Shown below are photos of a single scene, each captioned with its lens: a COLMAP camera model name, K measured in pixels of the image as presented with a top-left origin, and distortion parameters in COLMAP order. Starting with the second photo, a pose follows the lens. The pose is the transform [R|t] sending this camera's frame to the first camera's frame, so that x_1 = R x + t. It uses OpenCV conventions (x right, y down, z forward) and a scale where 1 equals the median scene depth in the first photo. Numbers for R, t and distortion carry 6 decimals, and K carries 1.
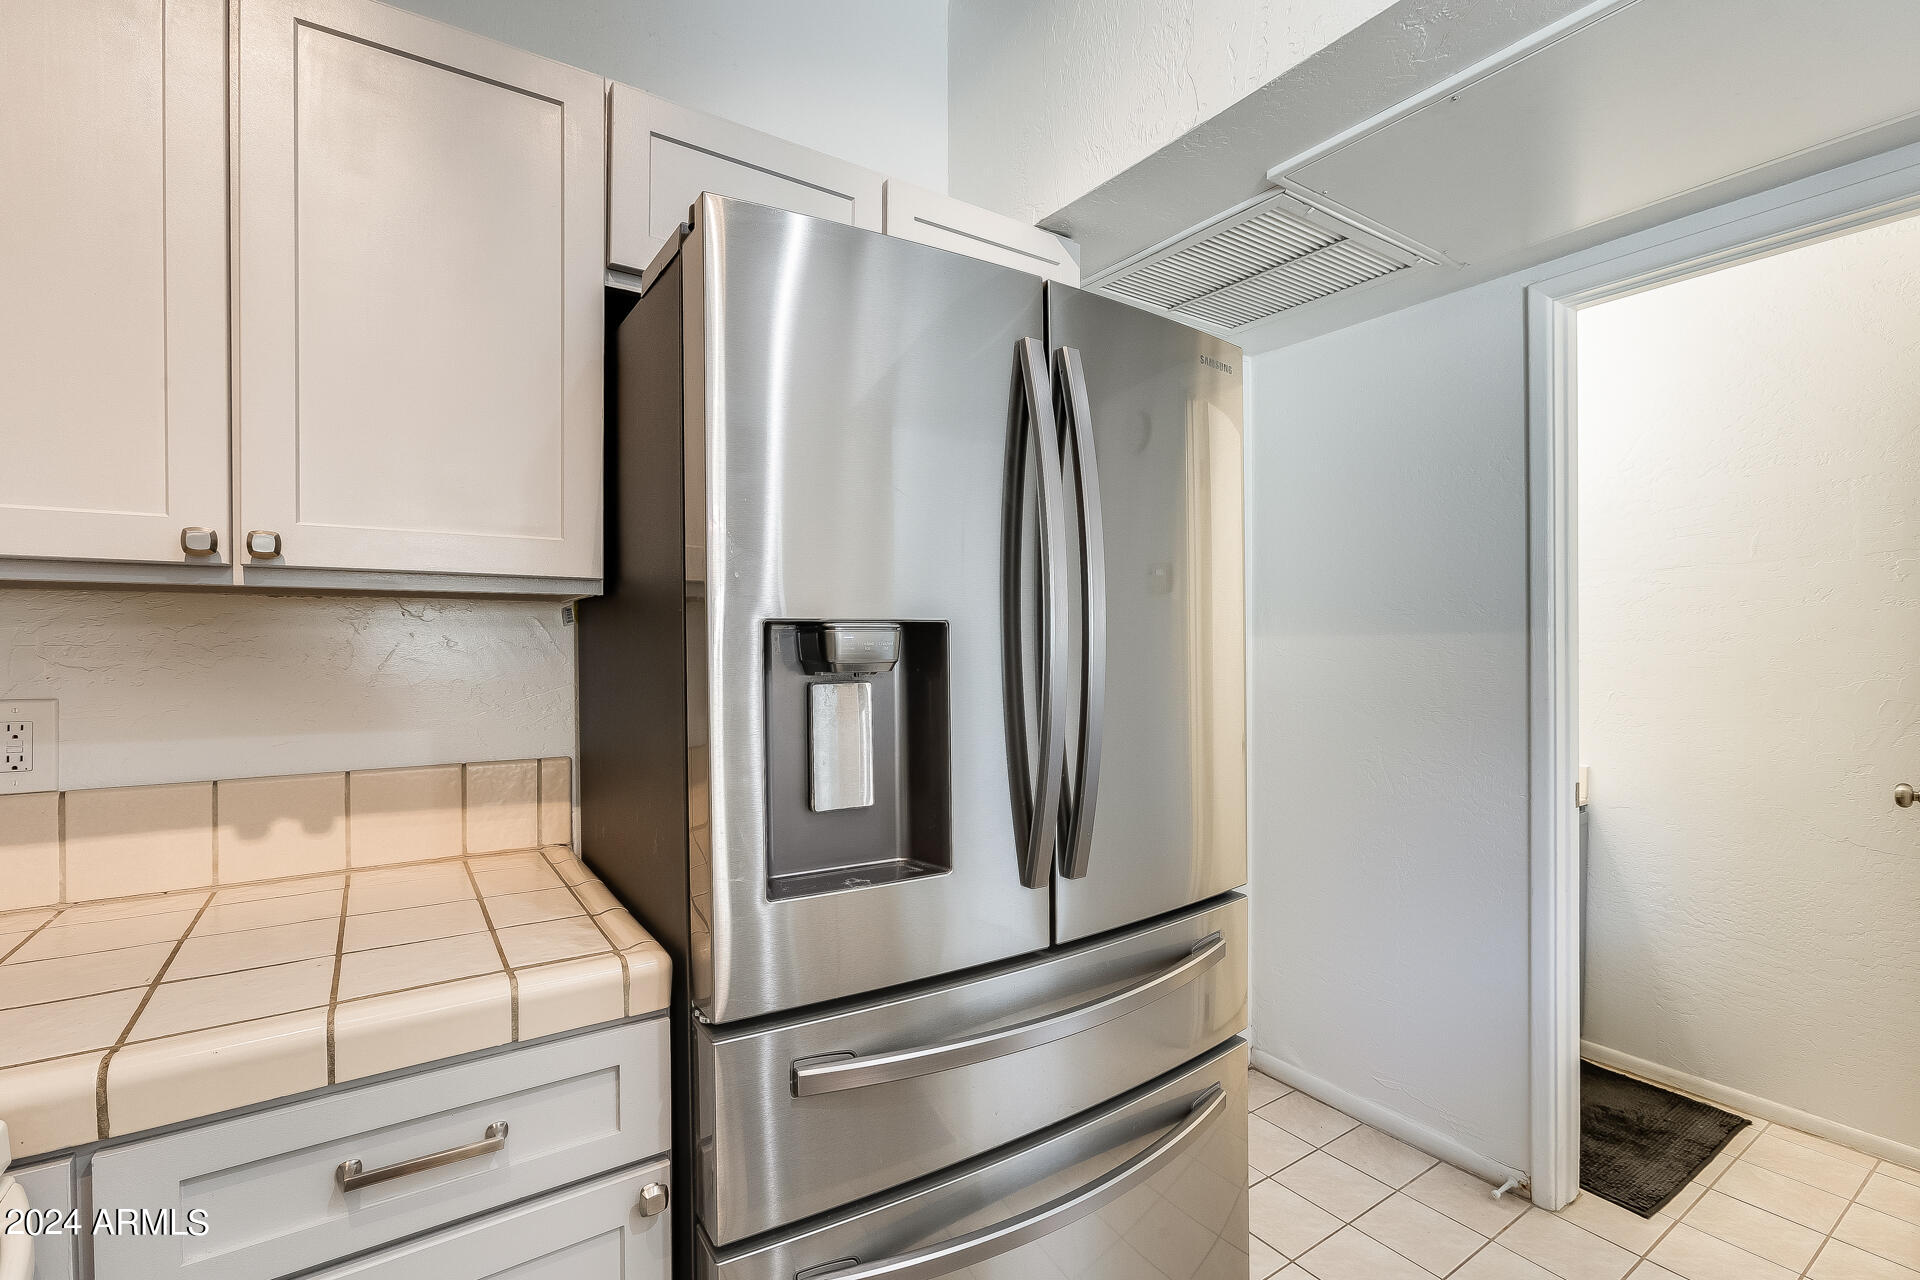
lens RADIAL K [[862.9, 0, 960.0], [0, 862.9, 640.0], [0, 0, 1]] dist [-0.003540, 0.000571]
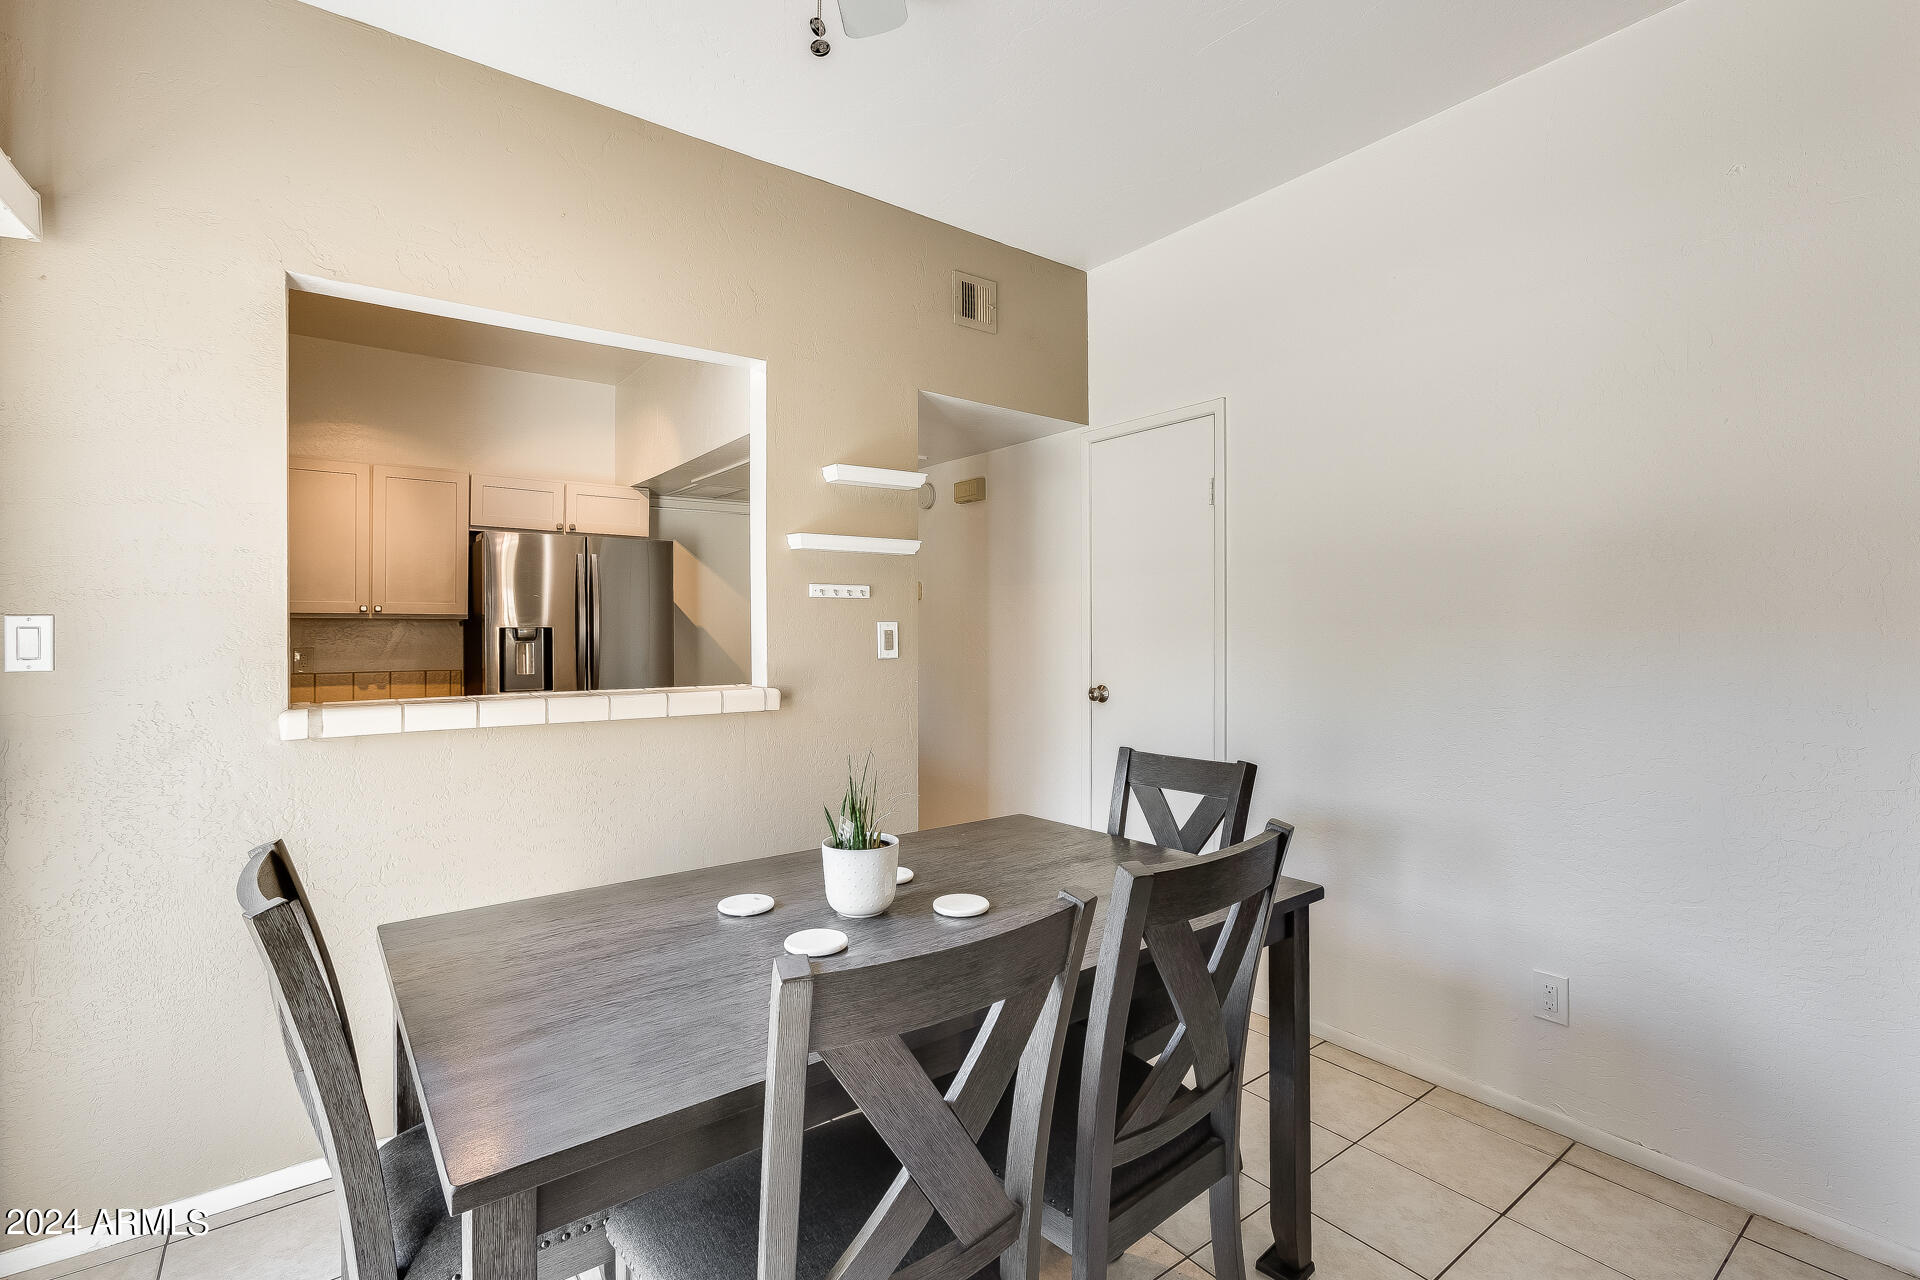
lens RADIAL K [[860.0, 0, 959.5], [0, 860.0, 631.4], [0, 0, 1]] dist [-0.022225, 0.008432]
pose [[0.998284, 0.005668, 0.058283, 1.495954], [-0.005707, 0.999984, 0.000497, -0.018169], [-0.058279, -0.000828, 0.998300, -2.801692]]
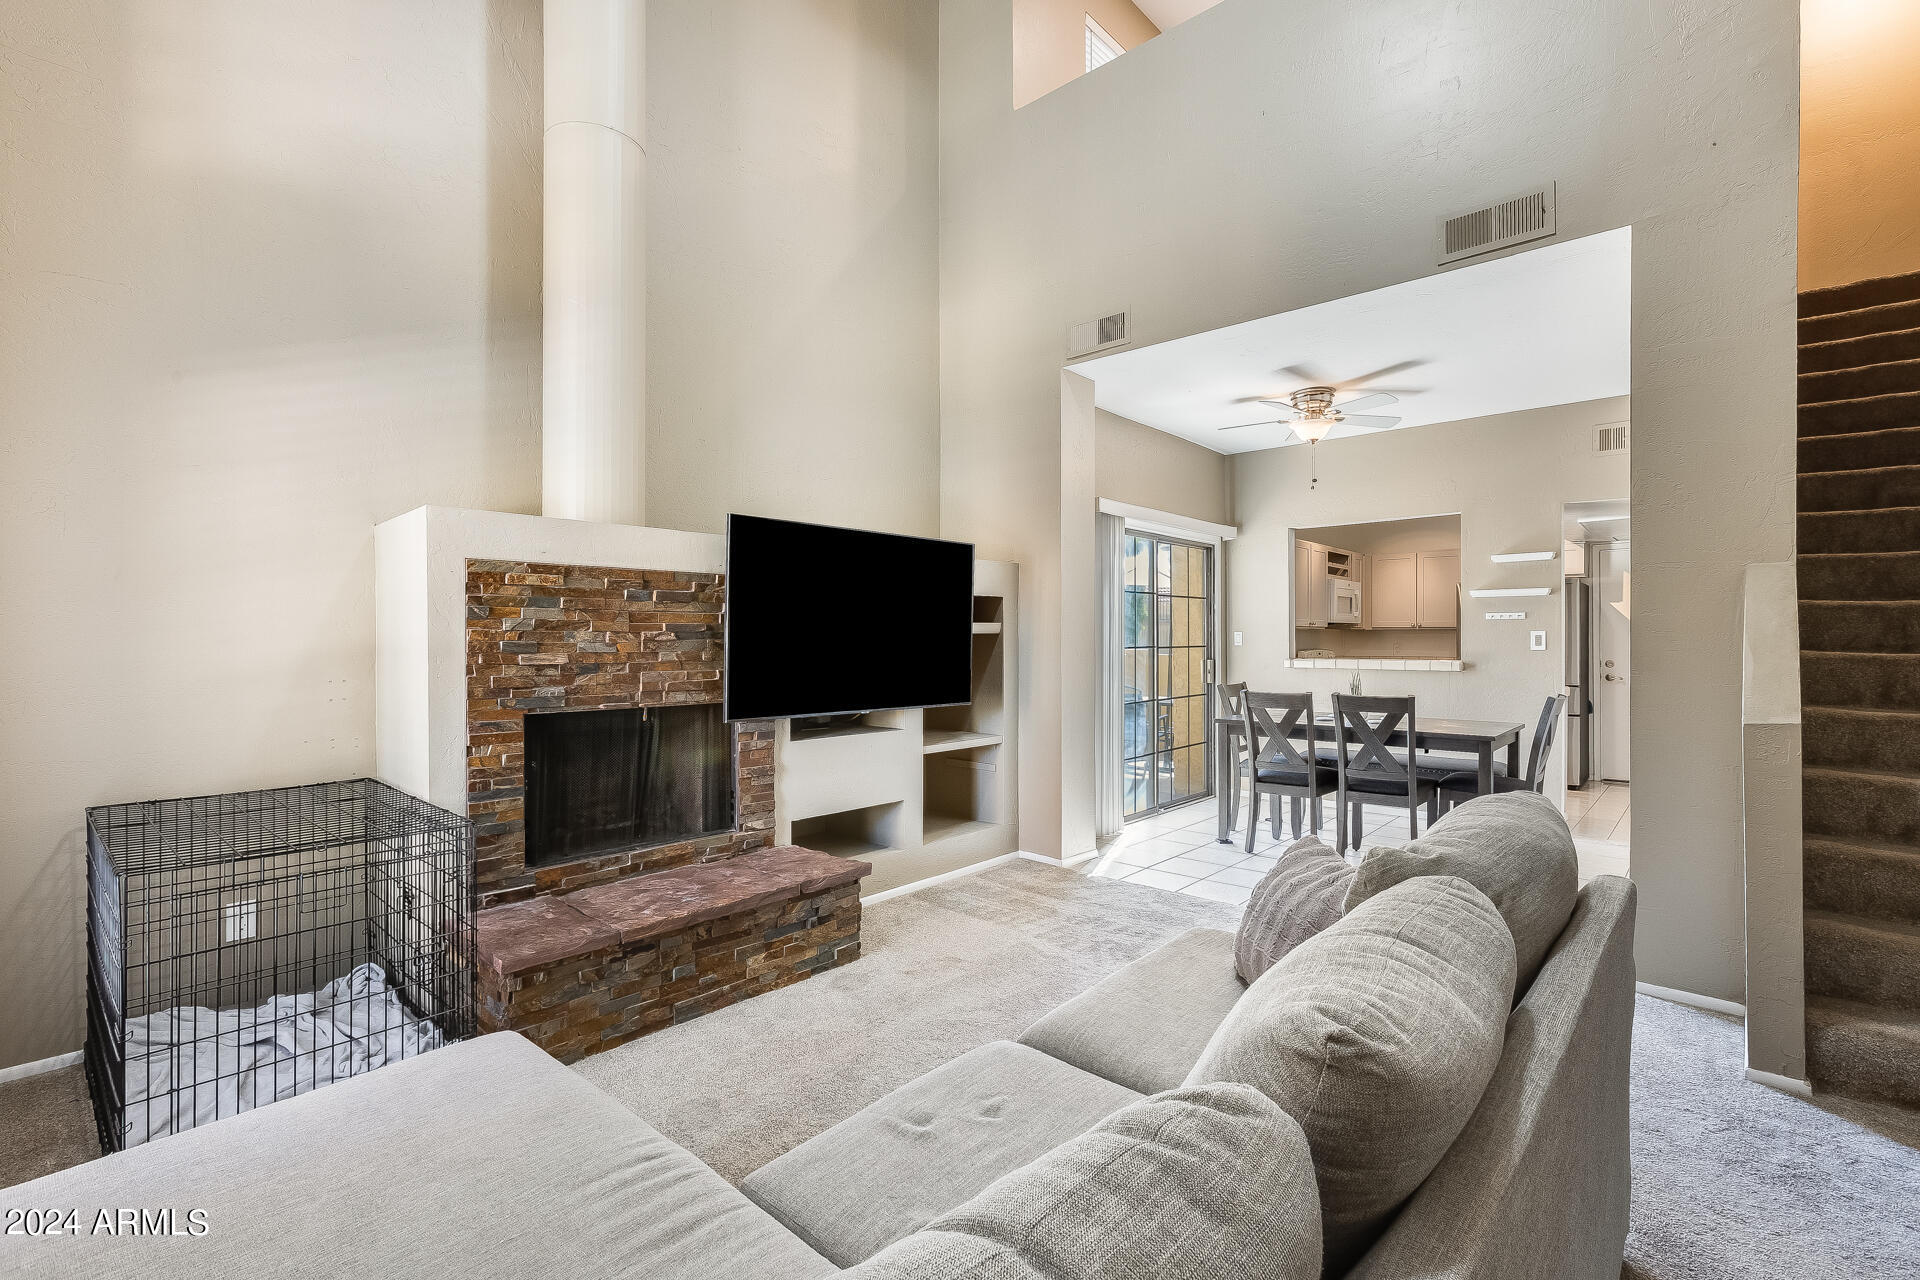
lens RADIAL K [[860.0, 0, 959.5], [0, 860.0, 631.4], [0, 0, 1]] dist [-0.022225, 0.008432]
pose [[0.238953, 0.000964, -0.971031, 5.263788], [-0.001985, 0.999998, 0.000504, -0.035807], [0.971029, 0.001807, 0.238954, -4.543456]]
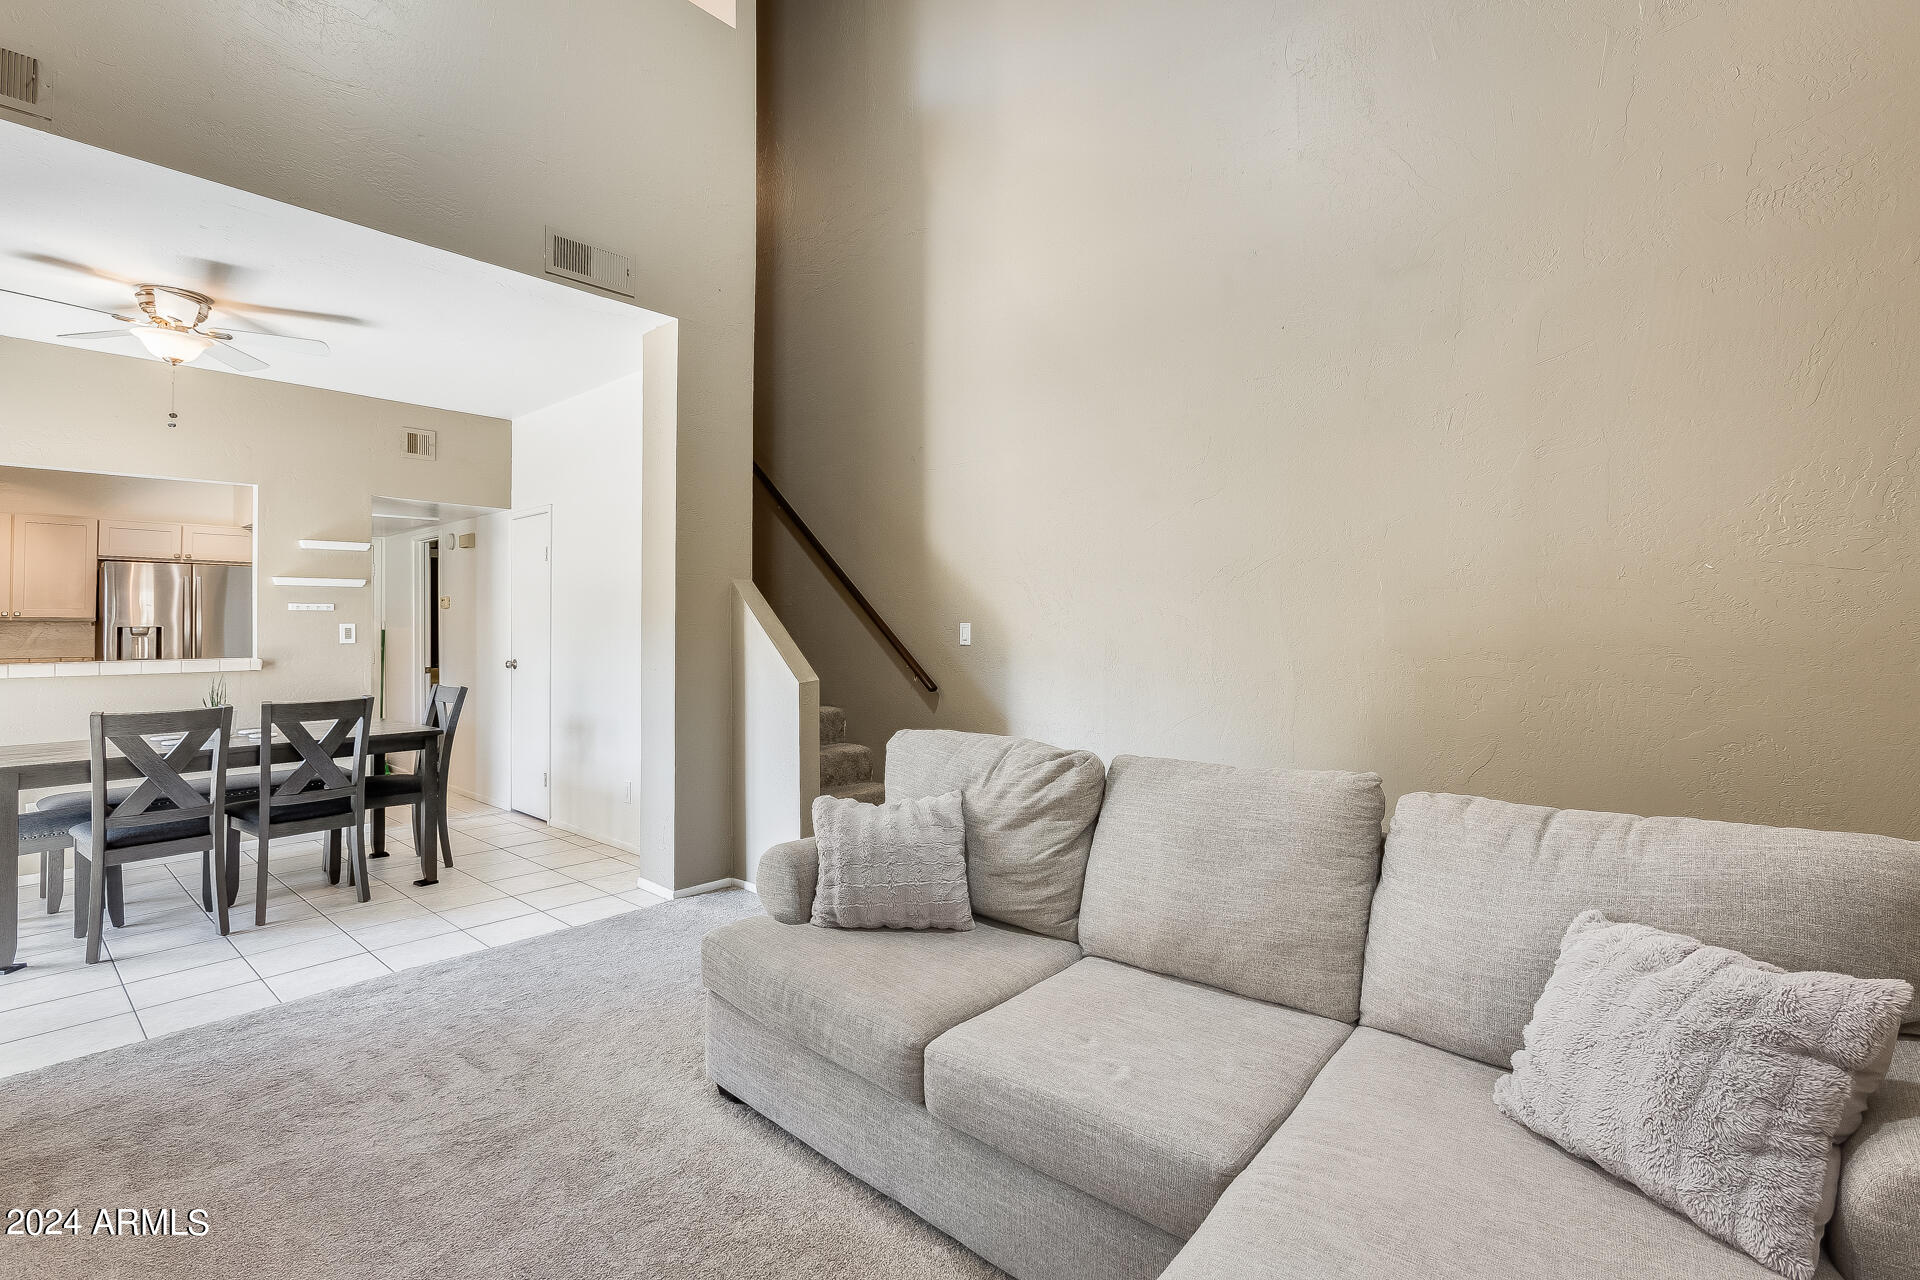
lens RADIAL K [[872.1, 0, 965.5], [0, 872.1, 626.0], [0, 0, 1]] dist [0.001492, 0.000363]
pose [[0.965769, 0.003760, 0.259376, 3.415378], [-0.003187, 0.999991, -0.002629, -0.028578], [-0.259383, 0.001712, 0.965773, -5.659781]]
